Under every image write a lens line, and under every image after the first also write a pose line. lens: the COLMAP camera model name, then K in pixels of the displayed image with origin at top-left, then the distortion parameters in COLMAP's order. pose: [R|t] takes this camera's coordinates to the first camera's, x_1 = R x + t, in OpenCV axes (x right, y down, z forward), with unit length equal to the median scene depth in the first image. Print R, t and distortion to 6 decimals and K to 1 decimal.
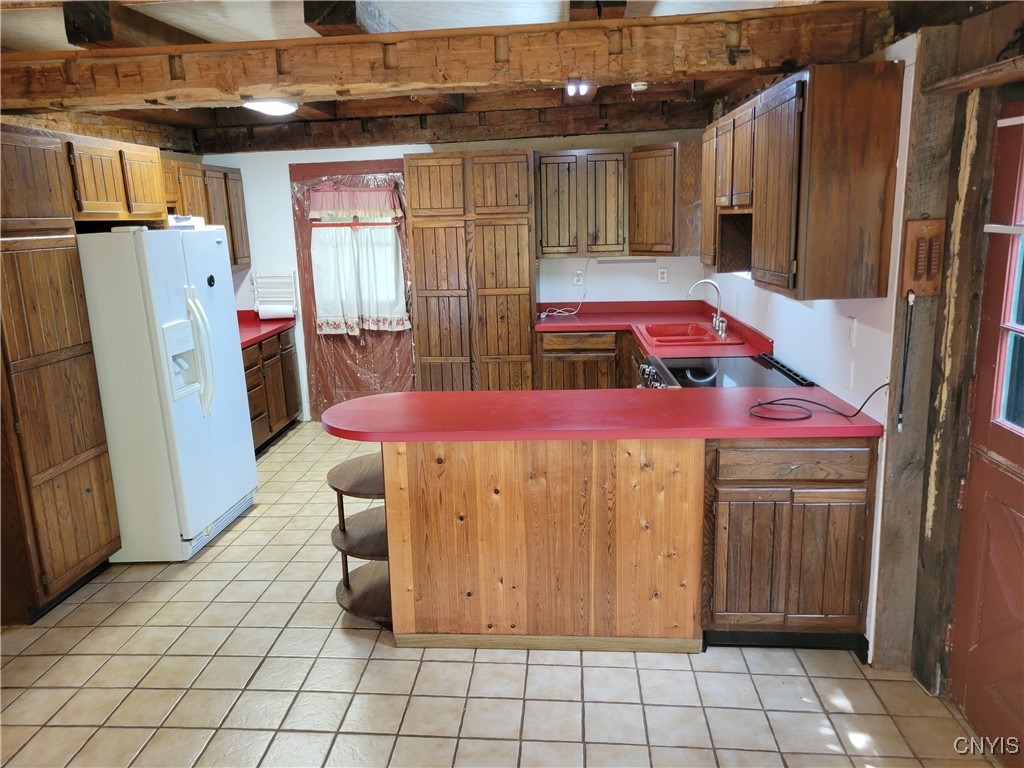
lens RADIAL K [[770.2, 0, 509.6], [0, 770.2, 383.3], [0, 0, 1]] dist [0.048818, -0.038100]
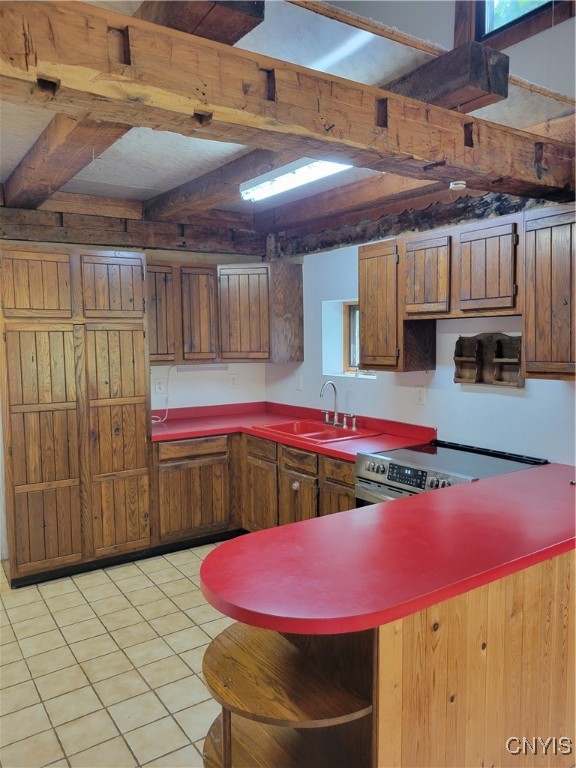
lens RADIAL K [[577.6, 0, 297.6], [0, 577.6, 386.0], [0, 0, 1]] dist [0.048818, -0.038100]
pose [[0.775637, -0.032527, 0.630341, -0.274026], [0.122240, 0.987504, -0.099459, -0.042300], [-0.619229, 0.154197, 0.769921, 0.331881]]
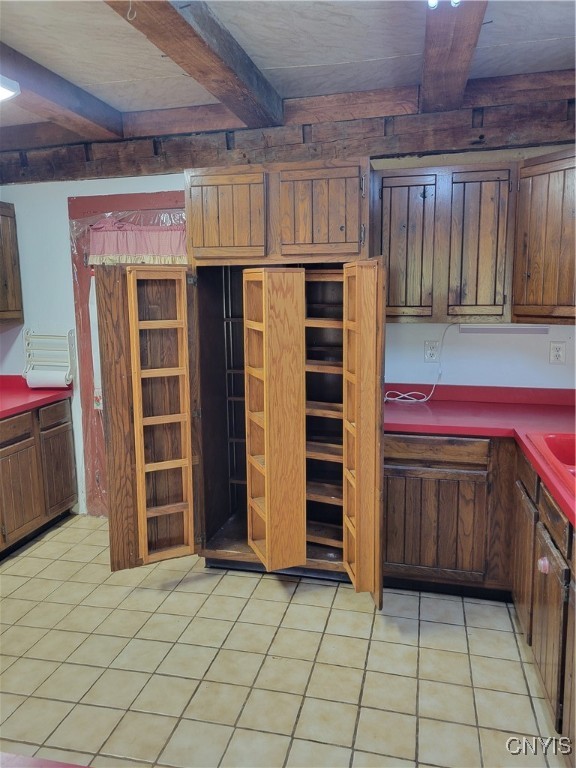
lens RADIAL K [[577.6, 0, 295.2], [0, 577.6, 374.3], [0, 0, 1]] dist [0.048818, -0.038100]
pose [[0.989688, 0.041813, -0.137000, 0.041199], [-0.051854, 0.996159, -0.070565, -0.077023], [0.133524, 0.076941, 0.988054, 0.492326]]
